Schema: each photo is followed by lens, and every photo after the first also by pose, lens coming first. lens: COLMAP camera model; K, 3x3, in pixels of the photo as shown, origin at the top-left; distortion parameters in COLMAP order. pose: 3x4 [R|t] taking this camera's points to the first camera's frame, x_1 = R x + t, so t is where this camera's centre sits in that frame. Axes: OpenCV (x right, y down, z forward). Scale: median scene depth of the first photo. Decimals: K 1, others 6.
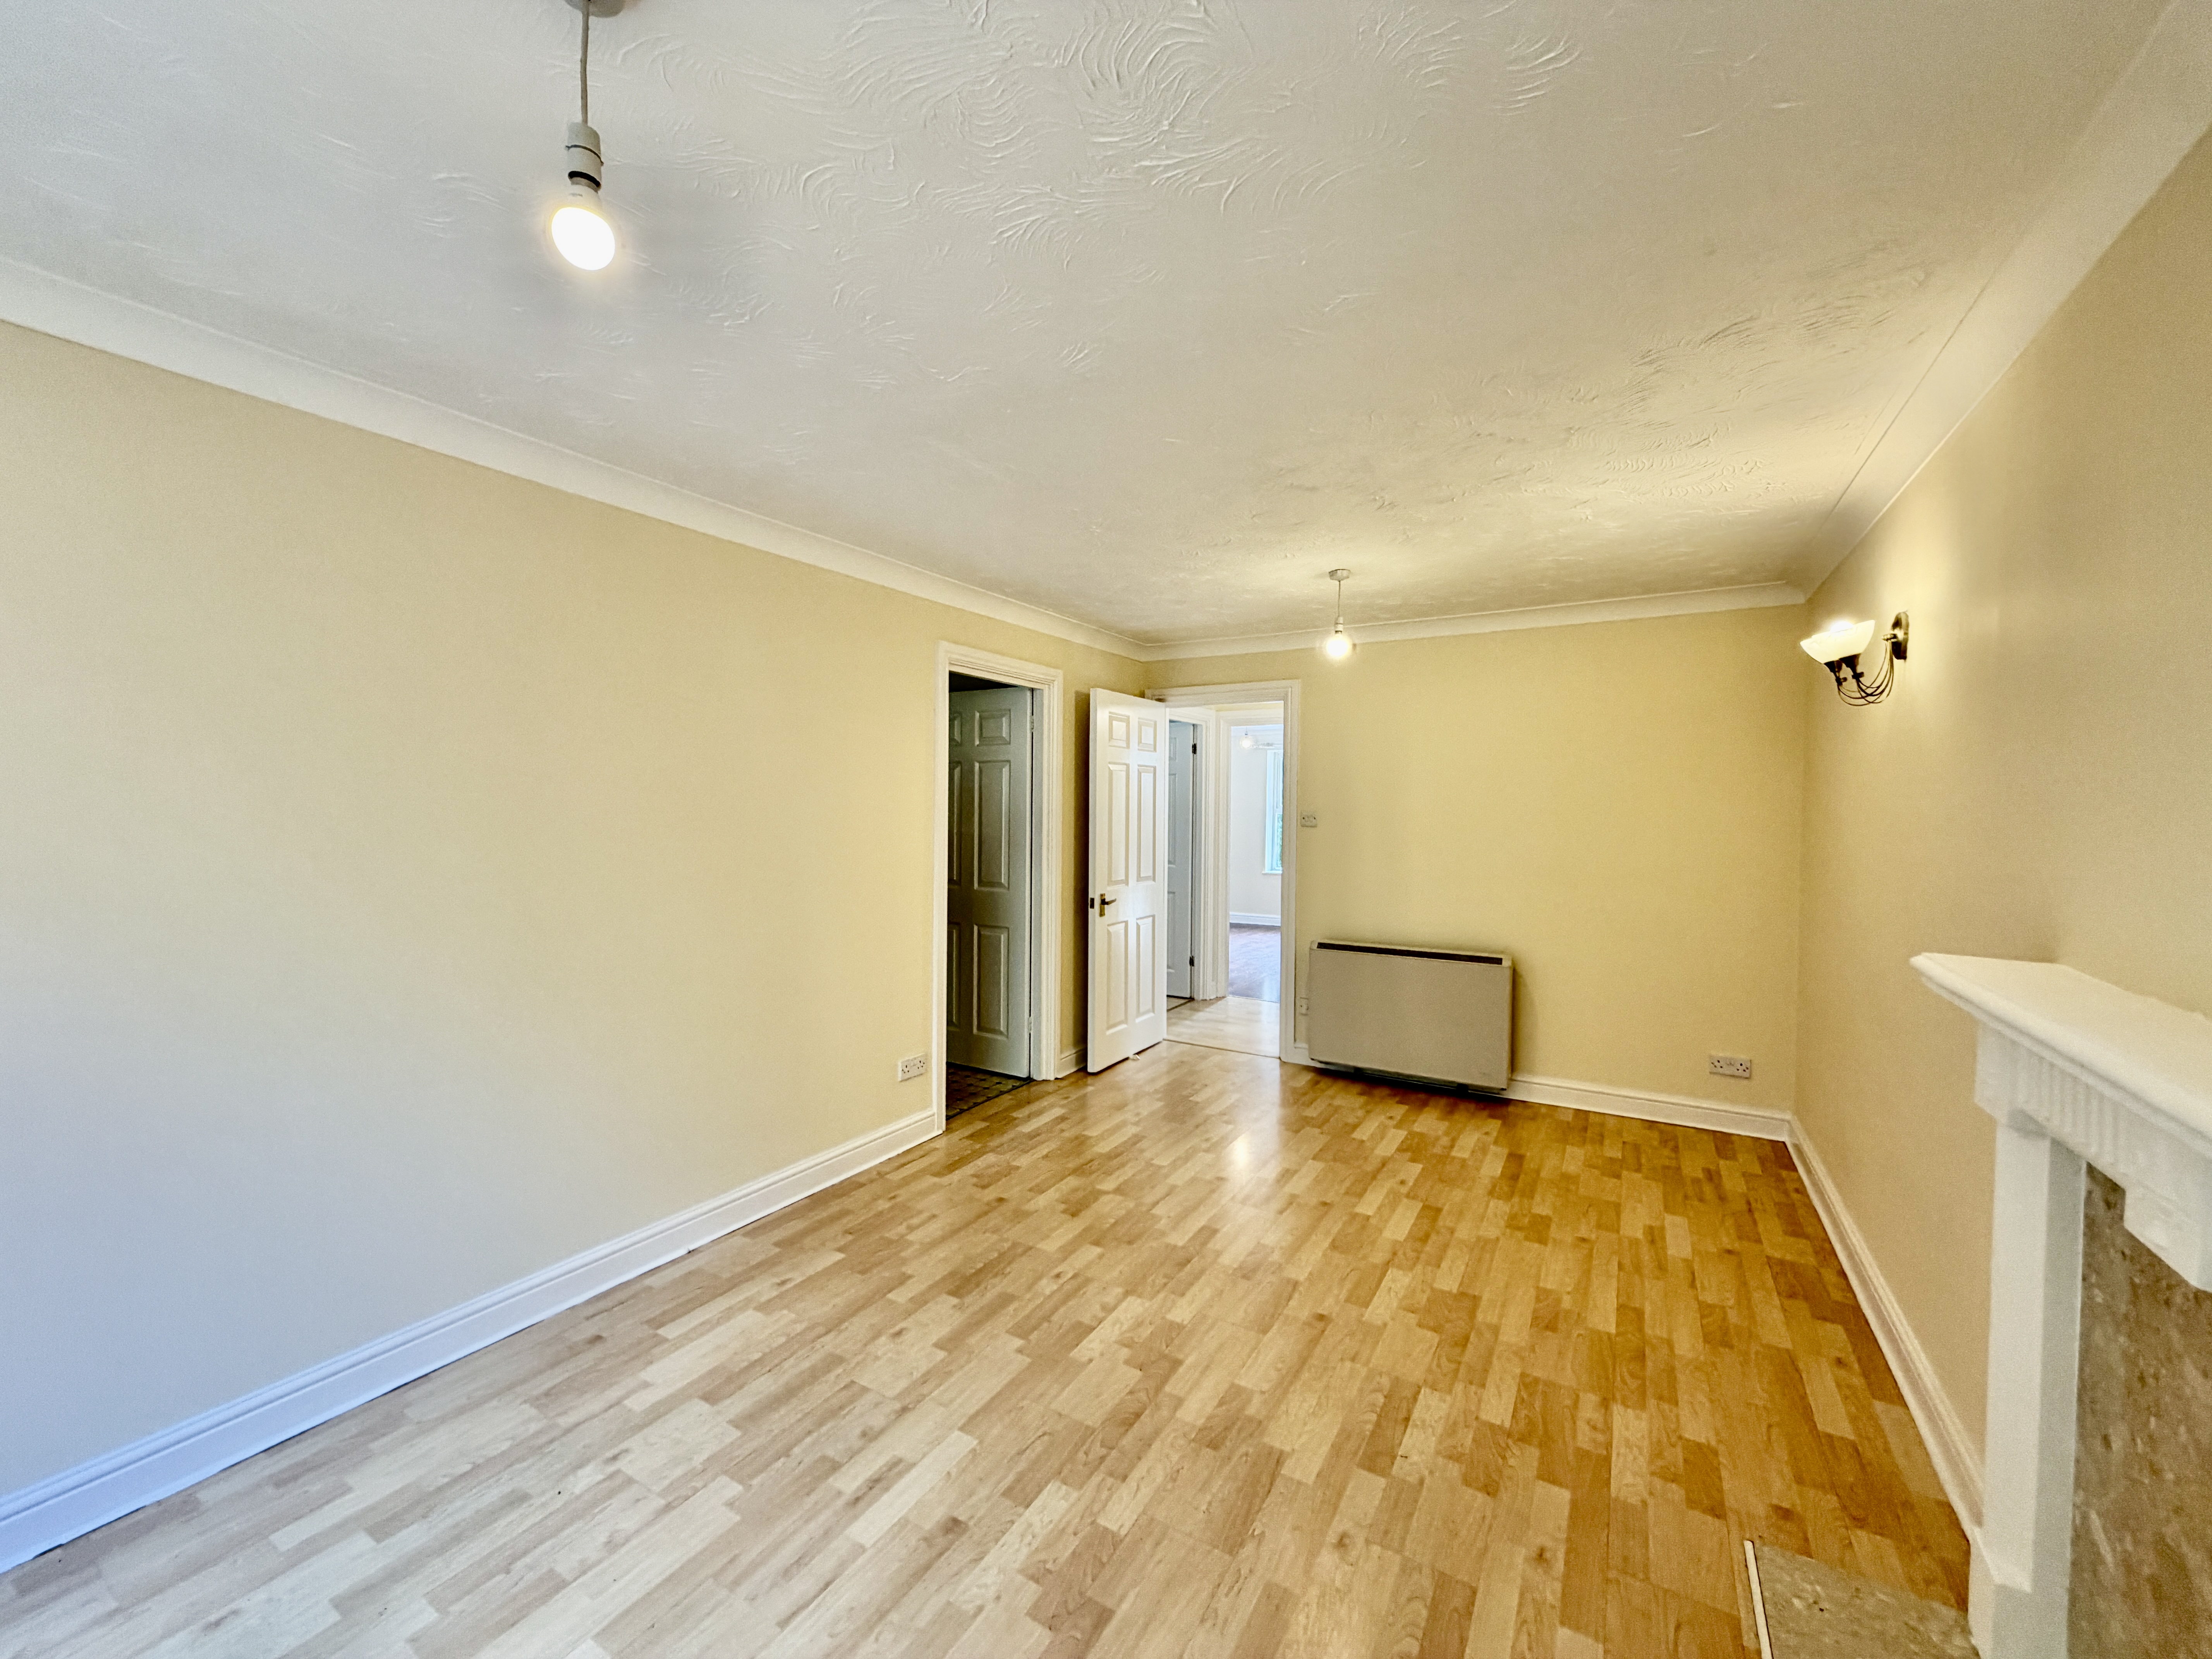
lens RADIAL K [[881.3, 0, 1106.7], [0, 881.3, 830.1], [0, 0, 1]] dist [0.002141, 0.000188]
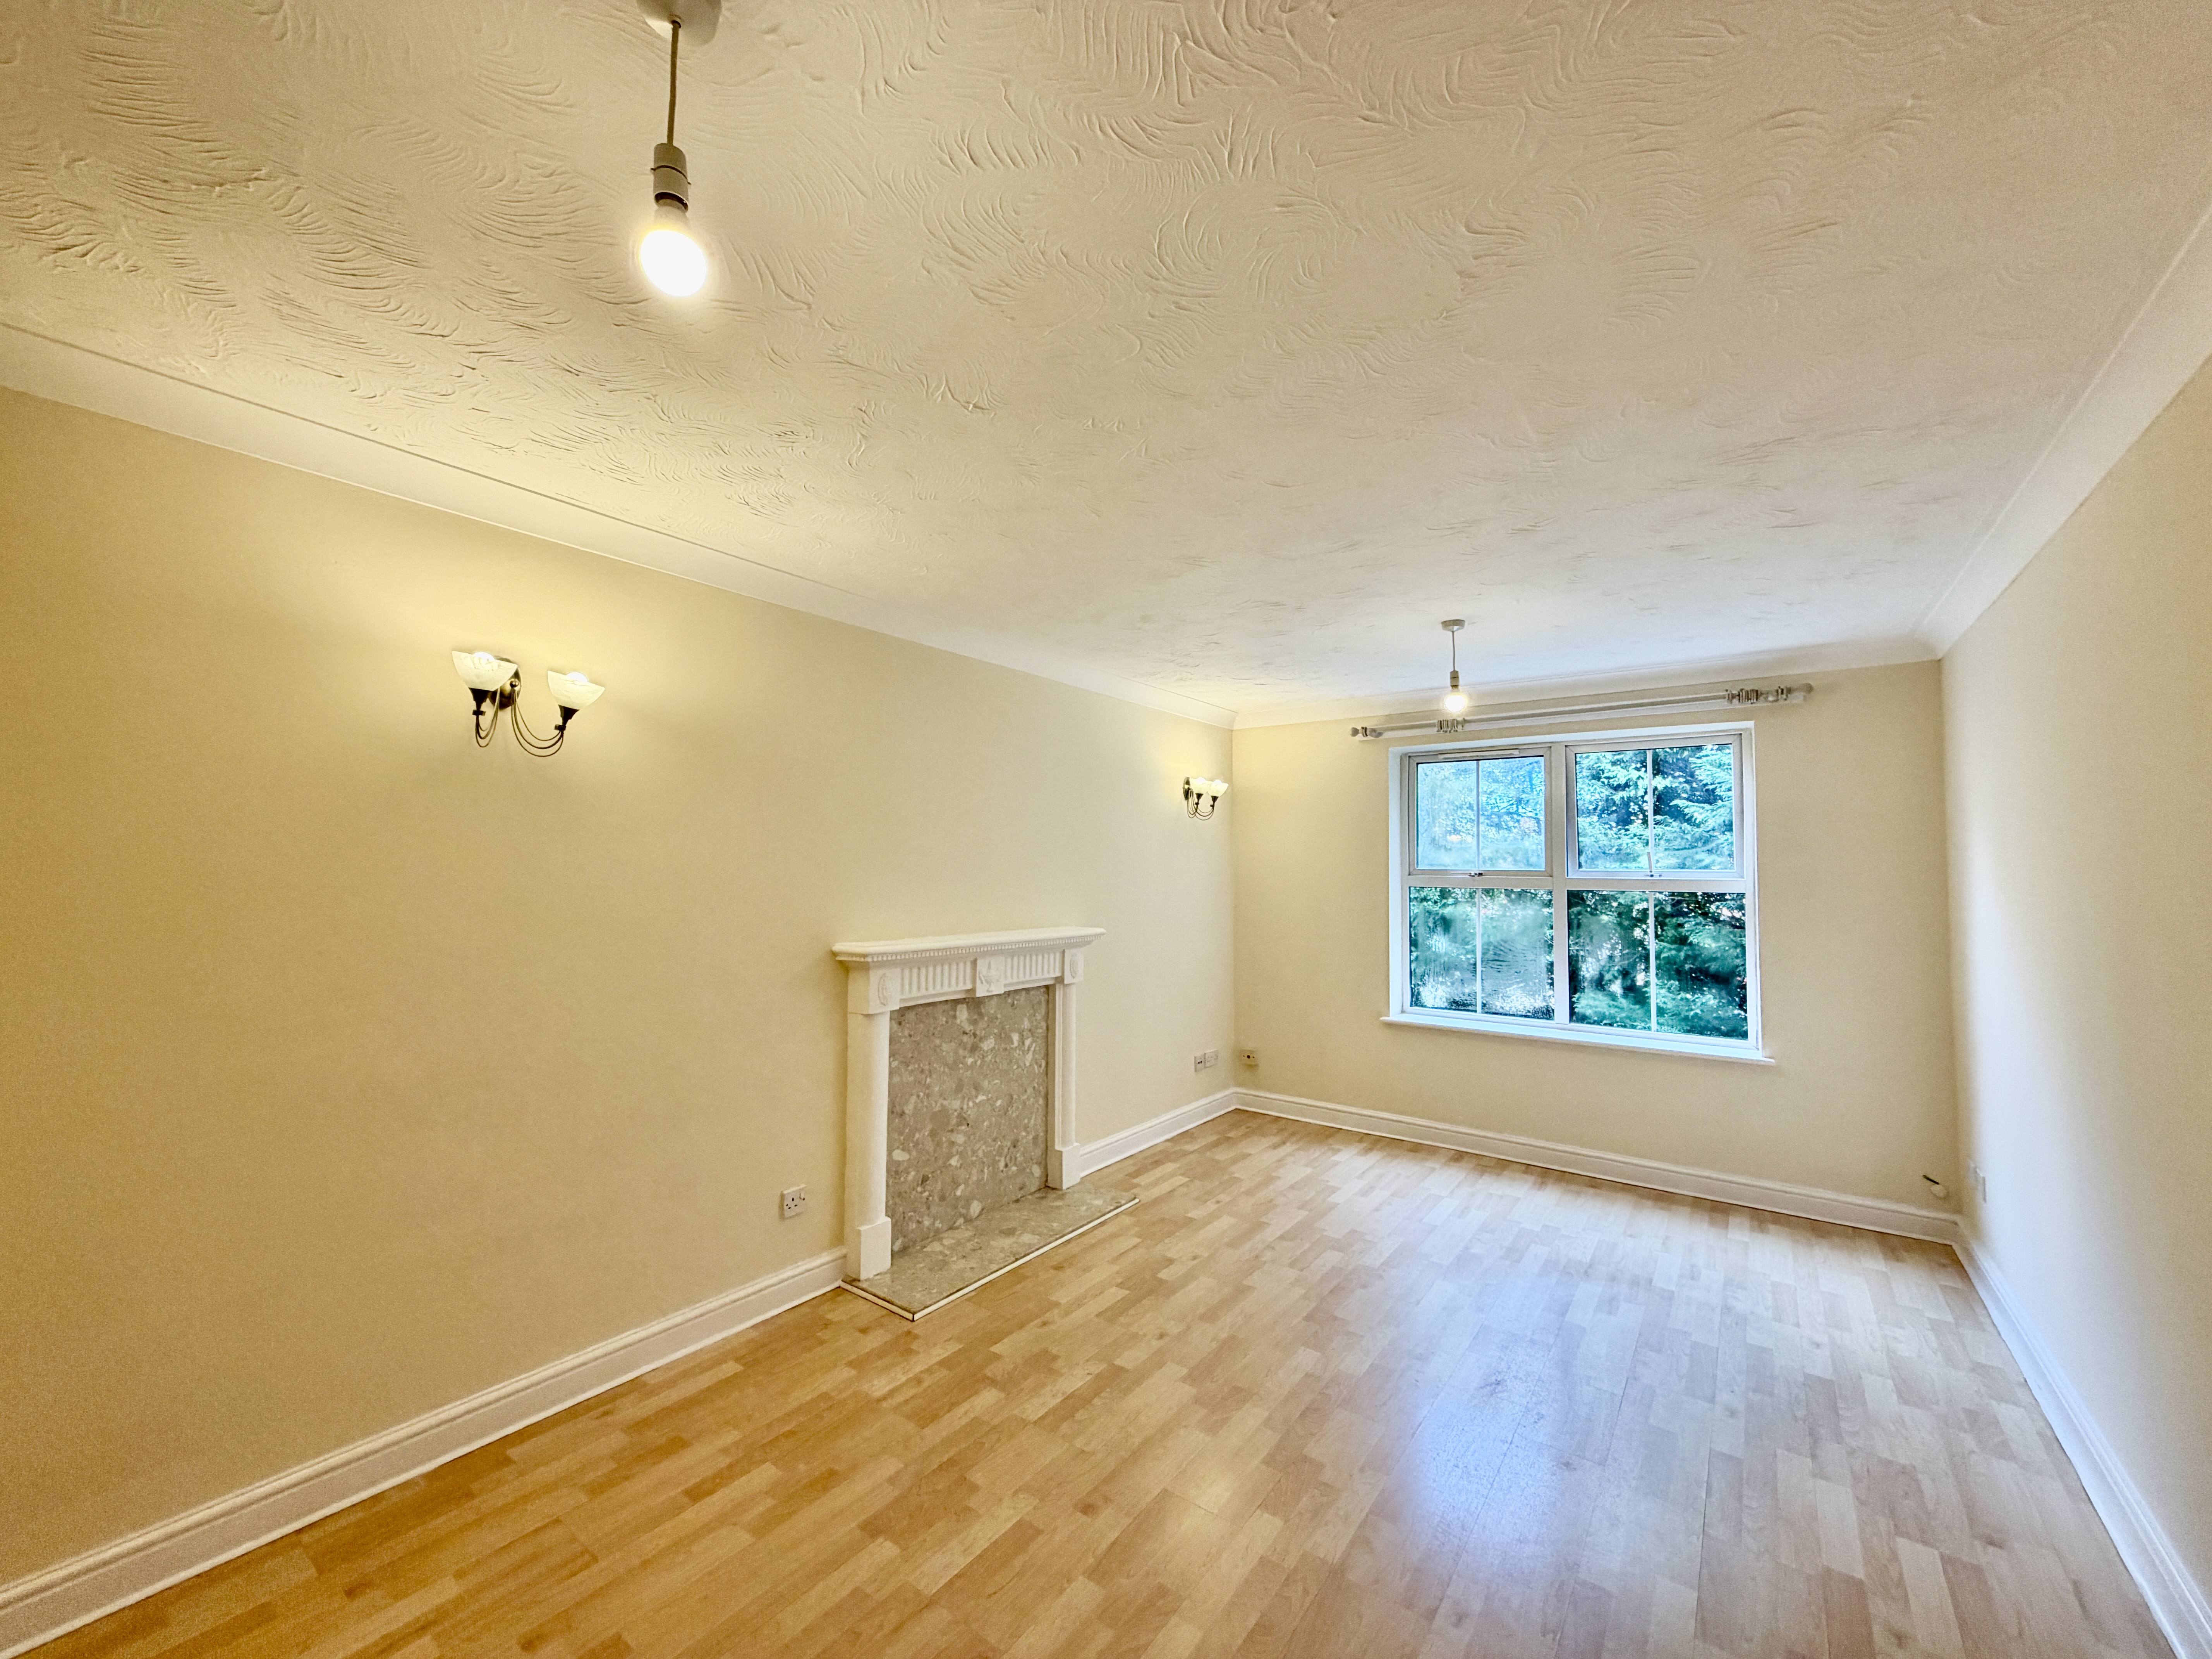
lens RADIAL K [[881.3, 0, 1109.4], [0, 881.3, 829.0], [0, 0, 1]] dist [0.002141, 0.000188]
pose [[-0.995507, -0.012562, 0.093848, 0.182142], [-0.013931, 0.999806, -0.013951, -0.064979], [-0.093654, -0.015196, -0.995489, 2.115400]]
